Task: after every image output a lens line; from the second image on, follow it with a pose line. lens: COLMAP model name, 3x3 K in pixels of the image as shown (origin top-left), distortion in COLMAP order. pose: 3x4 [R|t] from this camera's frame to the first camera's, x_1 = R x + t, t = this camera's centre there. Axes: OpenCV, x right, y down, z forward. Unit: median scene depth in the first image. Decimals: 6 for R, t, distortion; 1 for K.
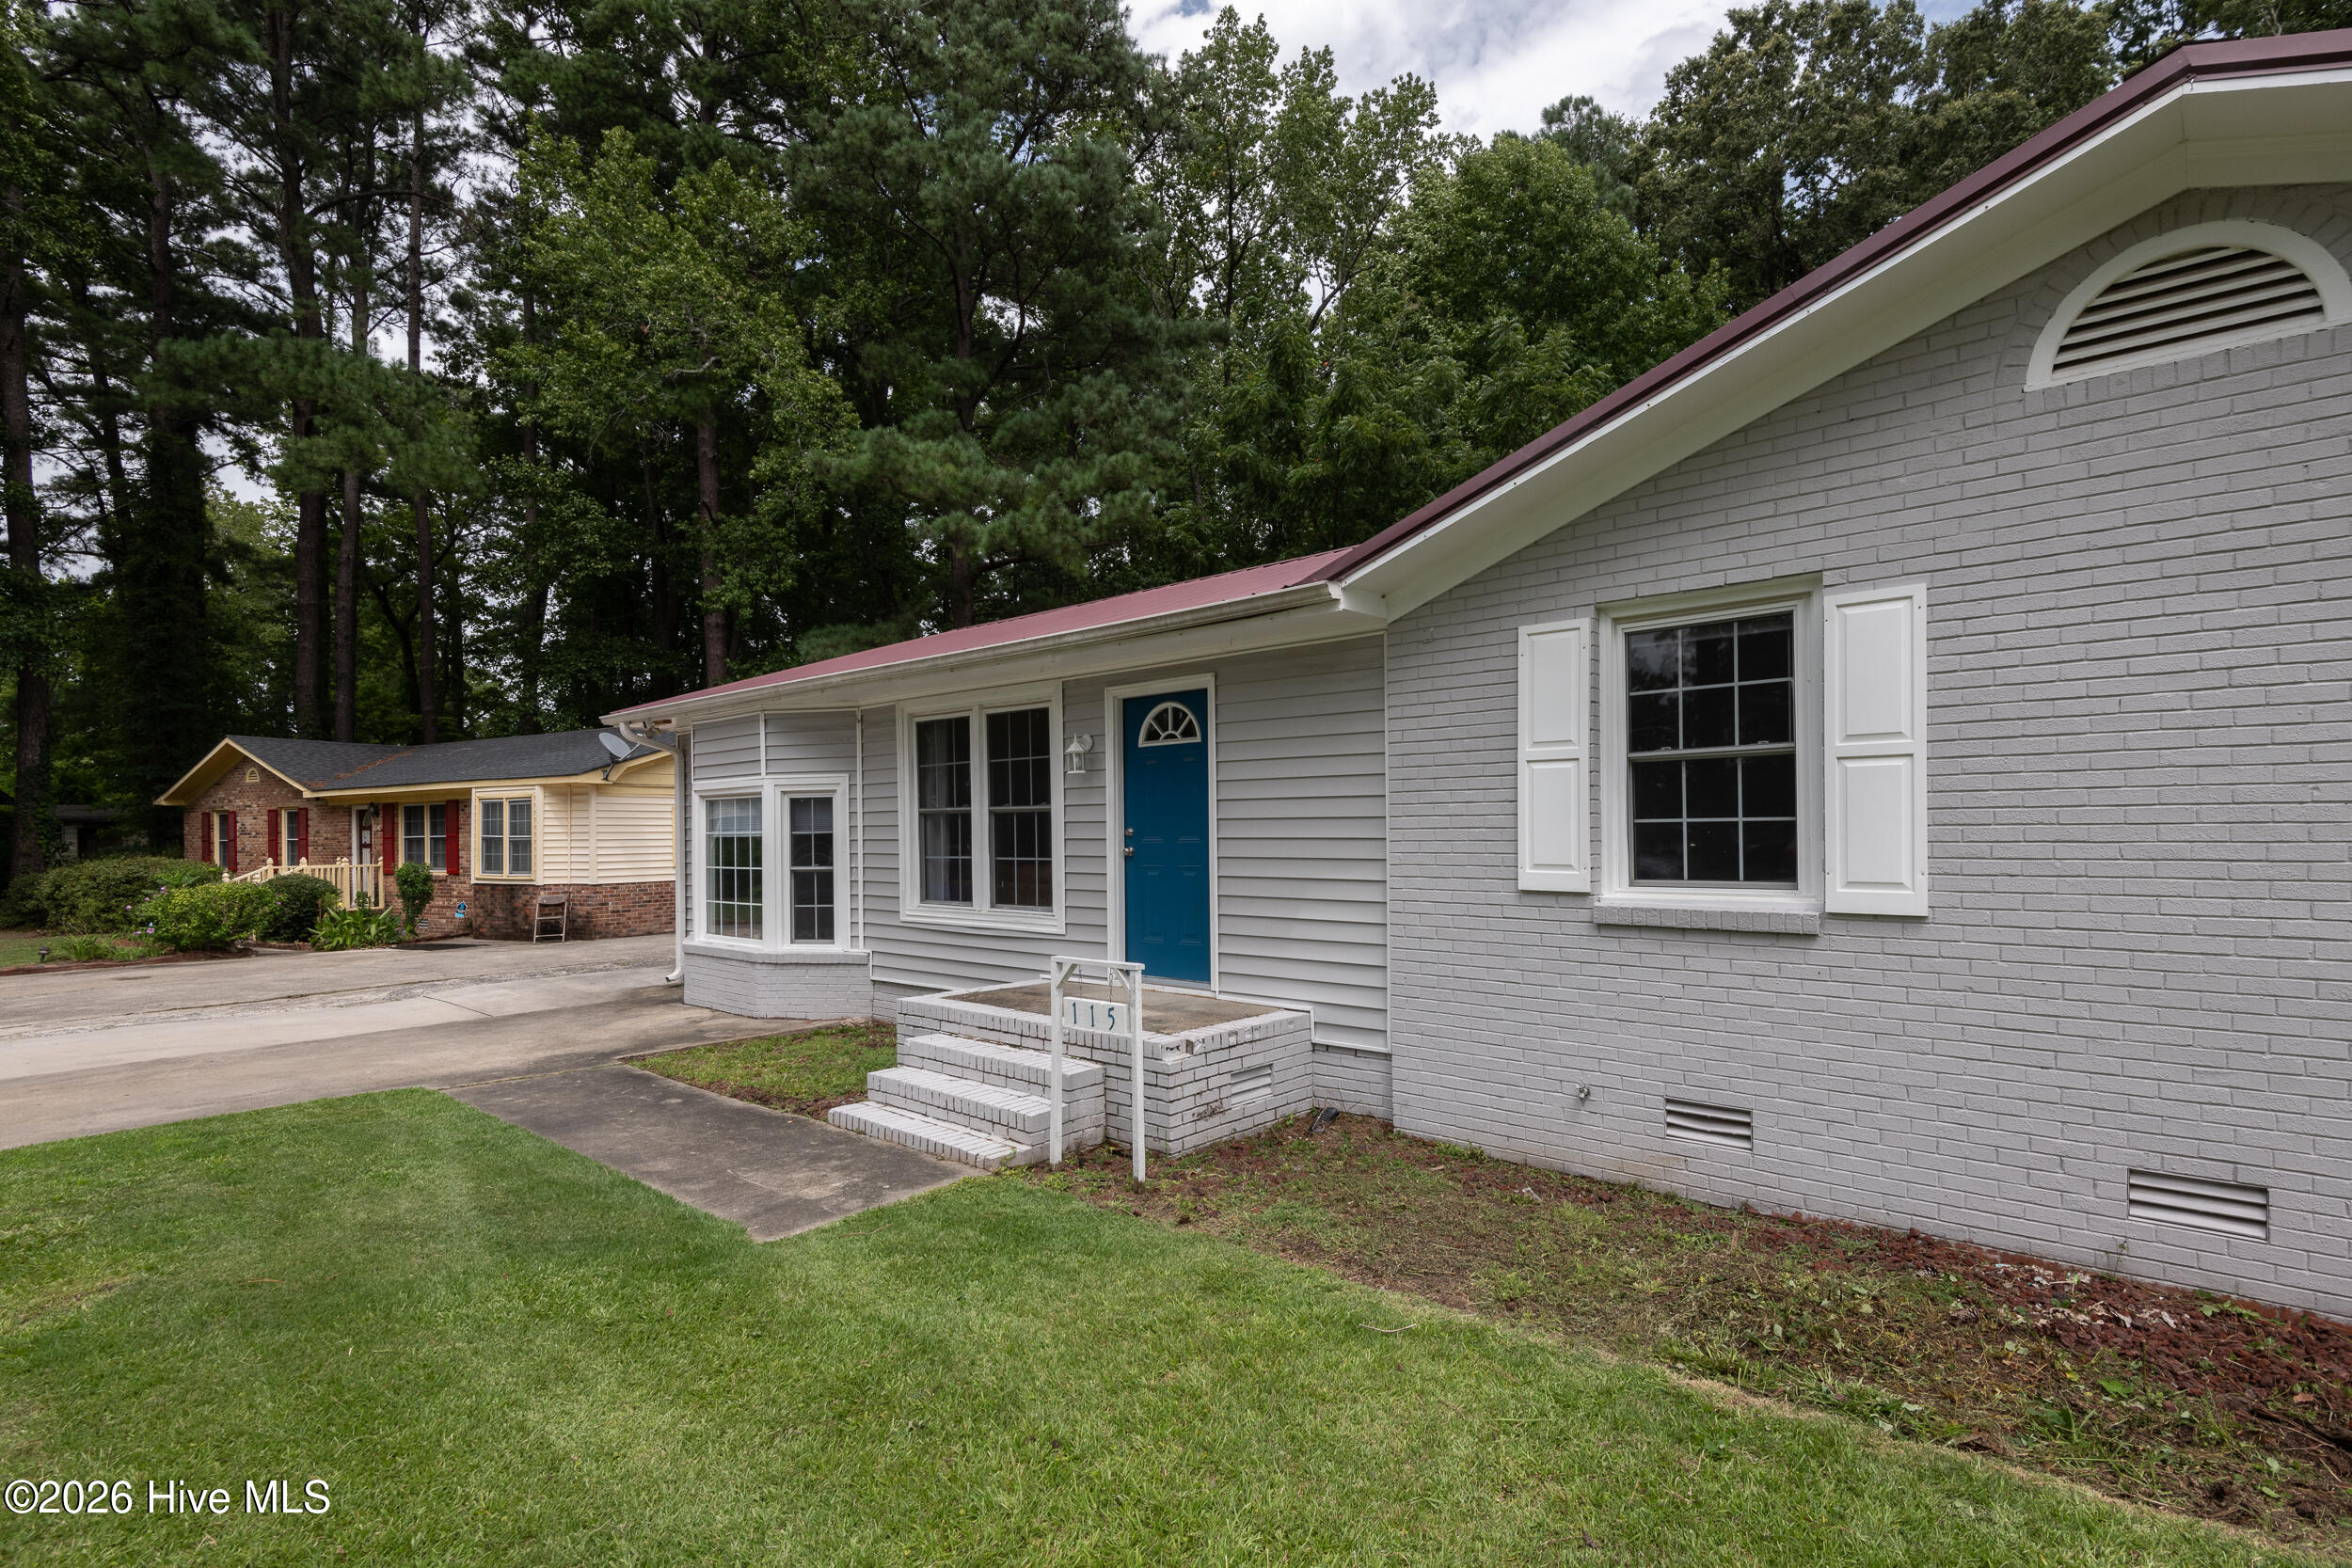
lens RADIAL K [[1113.6, 0, 1213.9], [0, 1113.6, 814.7], [0, 0, 1]] dist [0.032468, -0.011952]
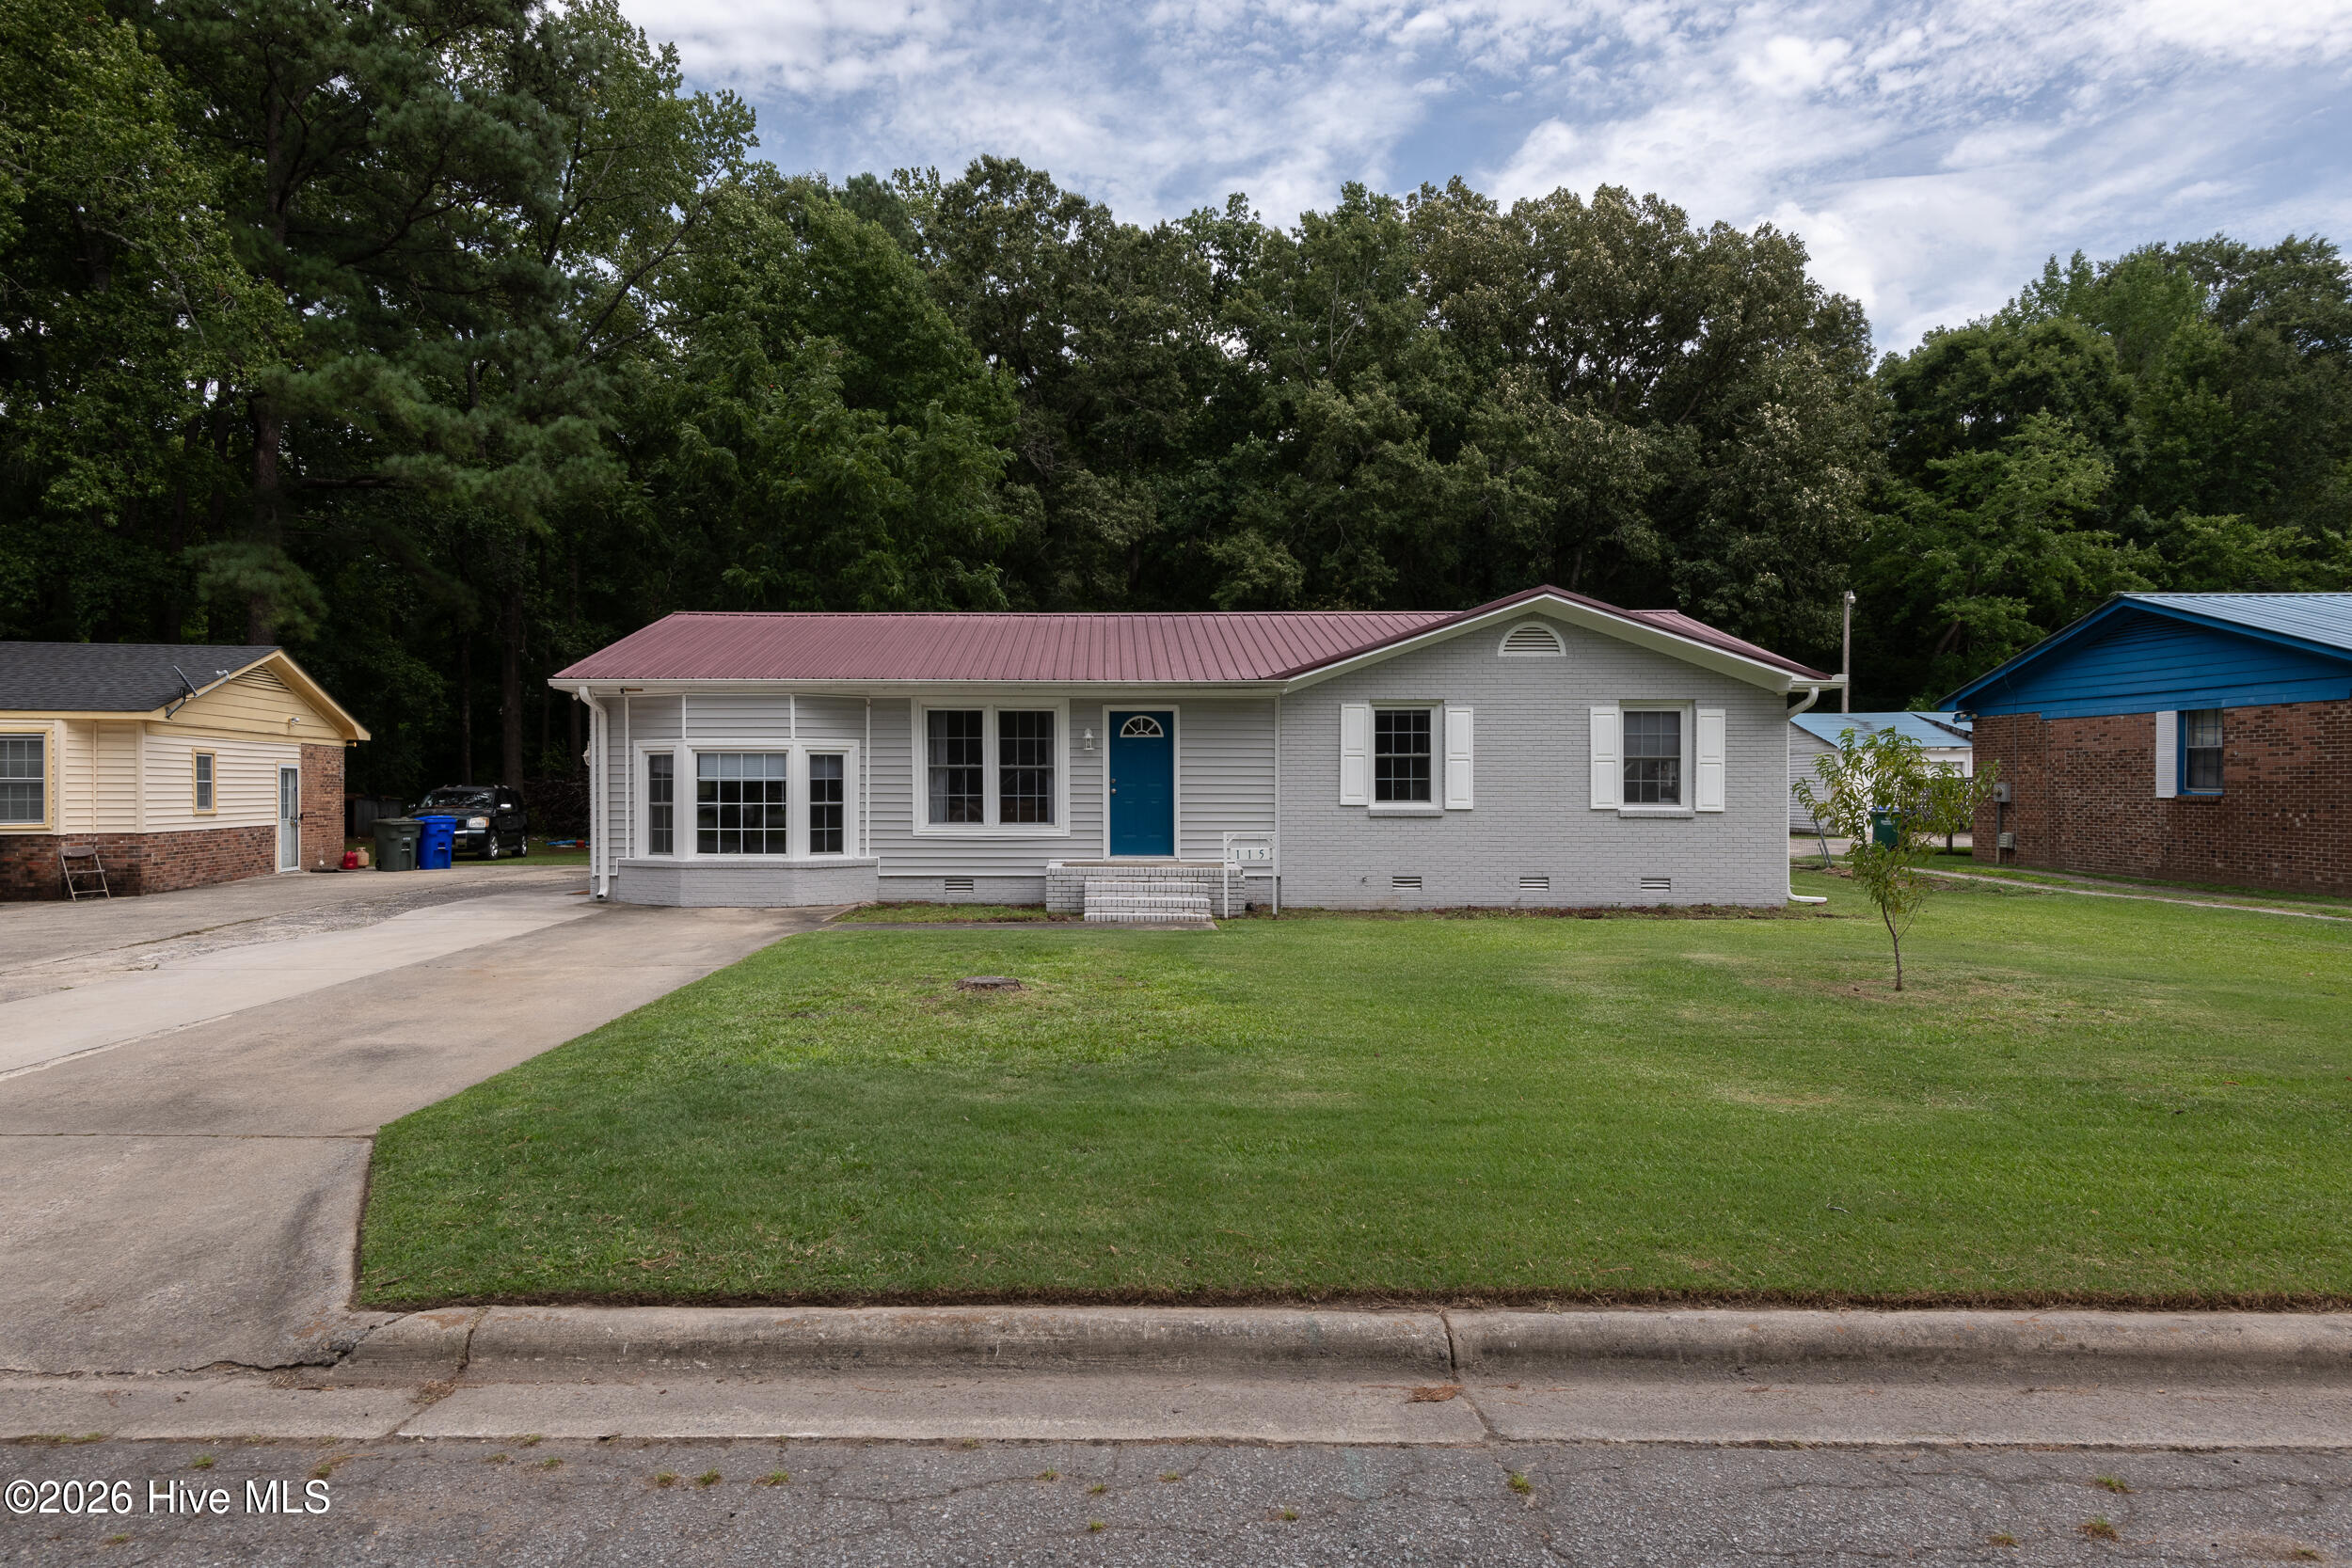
lens RADIAL K [[1263.7, 0, 1134.7], [0, 1263.7, 757.2], [0, 0, 1]] dist [0.028964, -0.019798]
pose [[0.756650, 0.024637, 0.653356, -1.601047], [-0.018151, 0.999696, -0.016677, 0.011392], [-0.653569, 0.000760, 0.756867, -0.728954]]
